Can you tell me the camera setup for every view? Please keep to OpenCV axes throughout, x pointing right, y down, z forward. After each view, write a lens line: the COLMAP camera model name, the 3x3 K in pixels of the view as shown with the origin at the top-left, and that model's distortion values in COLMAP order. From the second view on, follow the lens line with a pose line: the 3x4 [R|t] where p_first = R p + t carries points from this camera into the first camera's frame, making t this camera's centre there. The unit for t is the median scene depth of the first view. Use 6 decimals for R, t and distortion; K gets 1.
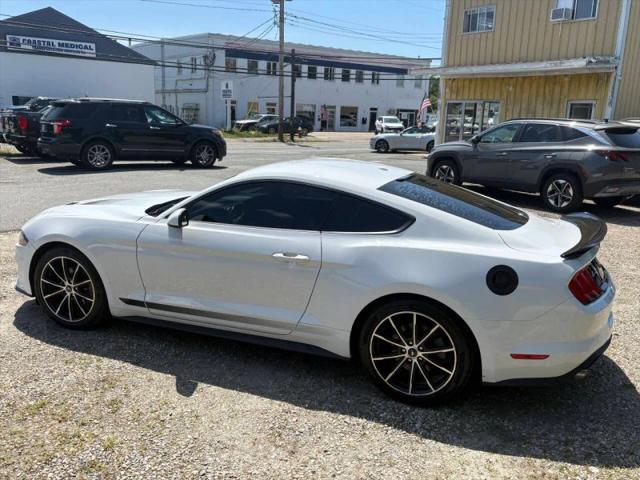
lens RADIAL K [[571.8, 0, 331.2], [0, 571.8, 232.3], [0, 0, 1]] dist [0.151393, -0.547206]
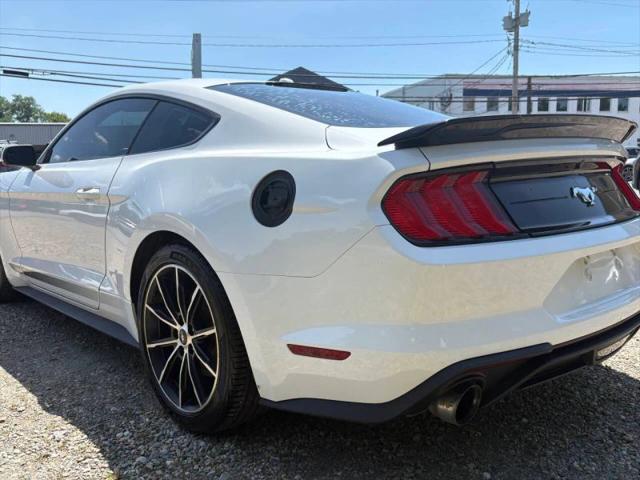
lens RADIAL K [[582.6, 0, 318.1], [0, 582.6, 241.2], [0, 0, 1]] dist [0.018785, 0.000355]
pose [[0.904732, 0.010038, -0.425862, 0.096866], [-0.037207, 0.997764, -0.055526, 0.026089], [0.424353, 0.066081, 0.903083, 0.096204]]
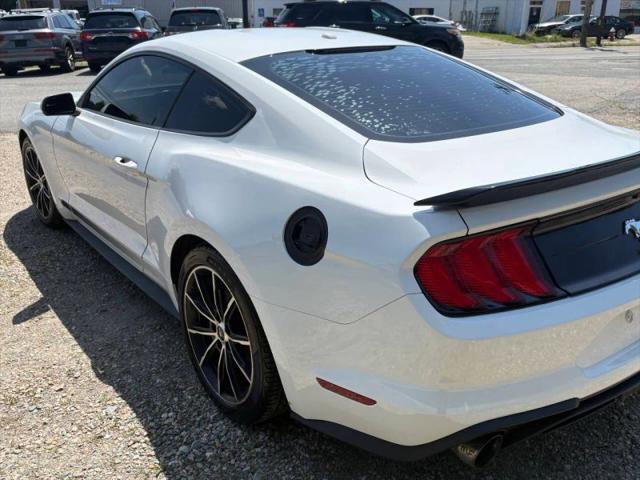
lens RADIAL K [[582.6, 0, 318.1], [0, 582.6, 241.2], [0, 0, 1]] dist [0.018785, 0.000355]
pose [[0.866889, 0.139034, -0.478720, 0.096254], [-0.062563, 0.983070, 0.172219, -0.000192], [0.494559, -0.119344, 0.860911, 0.098828]]
